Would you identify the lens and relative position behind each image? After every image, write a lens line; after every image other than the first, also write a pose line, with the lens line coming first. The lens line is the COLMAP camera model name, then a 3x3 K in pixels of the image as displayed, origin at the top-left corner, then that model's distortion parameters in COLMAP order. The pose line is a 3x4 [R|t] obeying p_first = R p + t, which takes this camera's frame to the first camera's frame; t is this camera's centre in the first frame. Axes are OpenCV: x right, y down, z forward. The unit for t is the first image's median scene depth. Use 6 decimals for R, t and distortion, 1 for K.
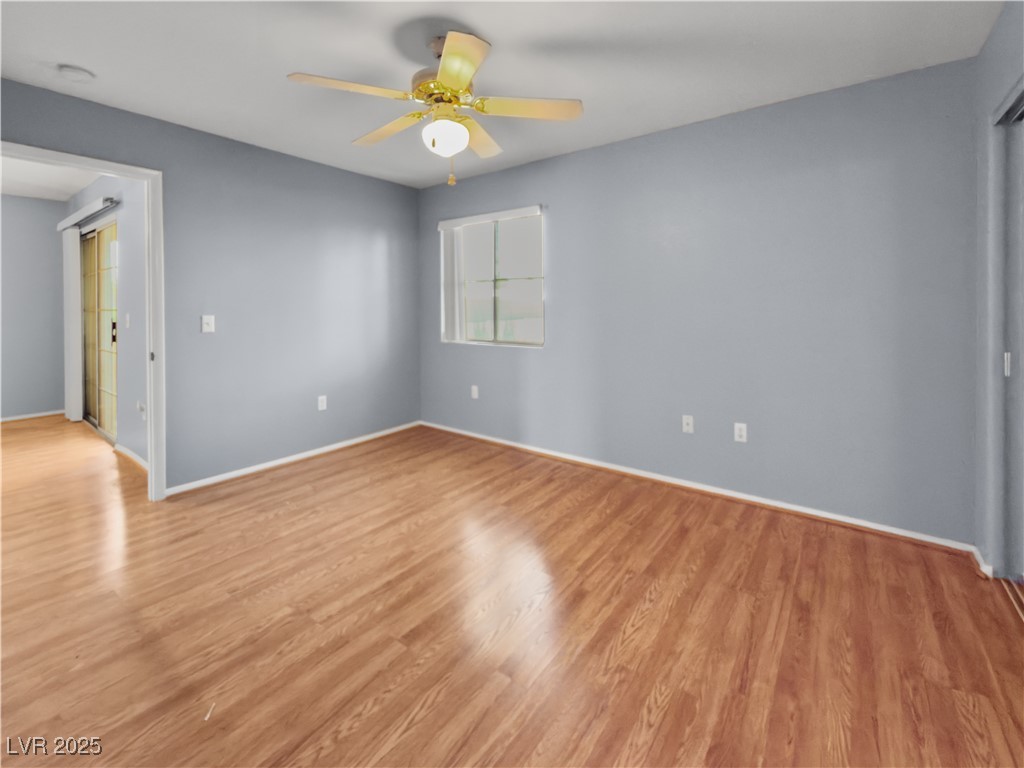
lens RADIAL K [[436.0, 0, 508.8], [0, 436.0, 386.9], [0, 0, 1]] dist [0.000430, 0.000147]
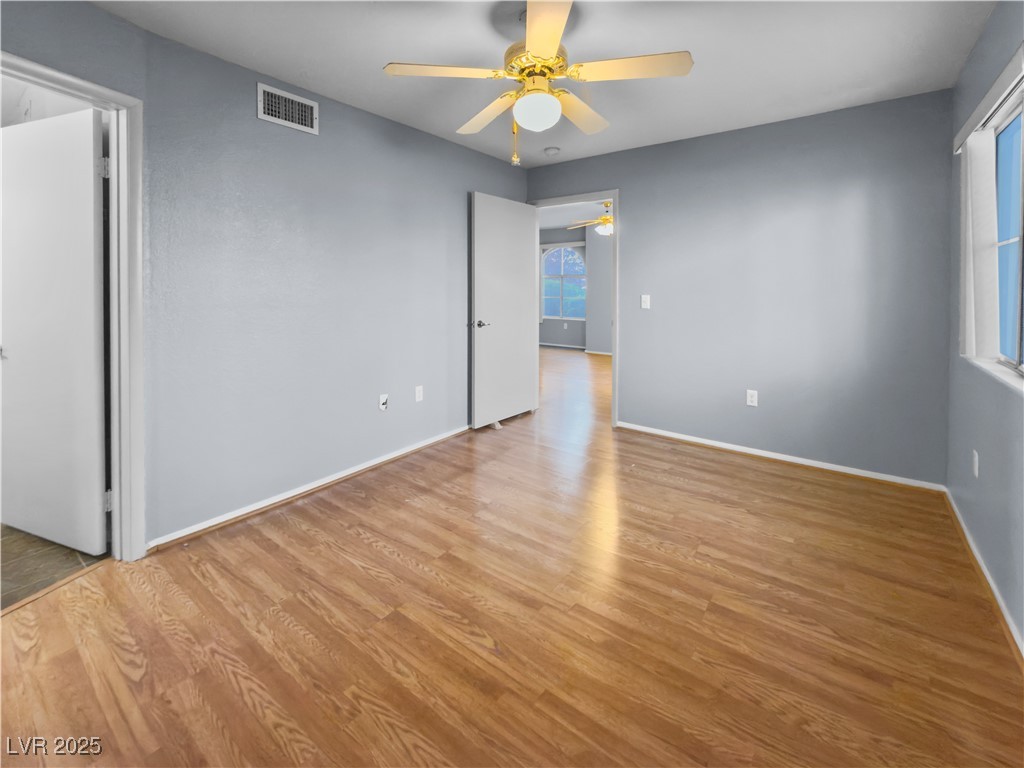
lens RADIAL K [[418.5, 0, 507.0], [0, 418.5, 368.3], [0, 0, 1]] dist [-0.000709, 0.000211]
pose [[0.020434, 0.196983, -0.980194, 0.865972], [-0.185275, 0.964164, 0.189900, -0.205035], [0.982474, 0.177725, 0.056198, 1.043245]]
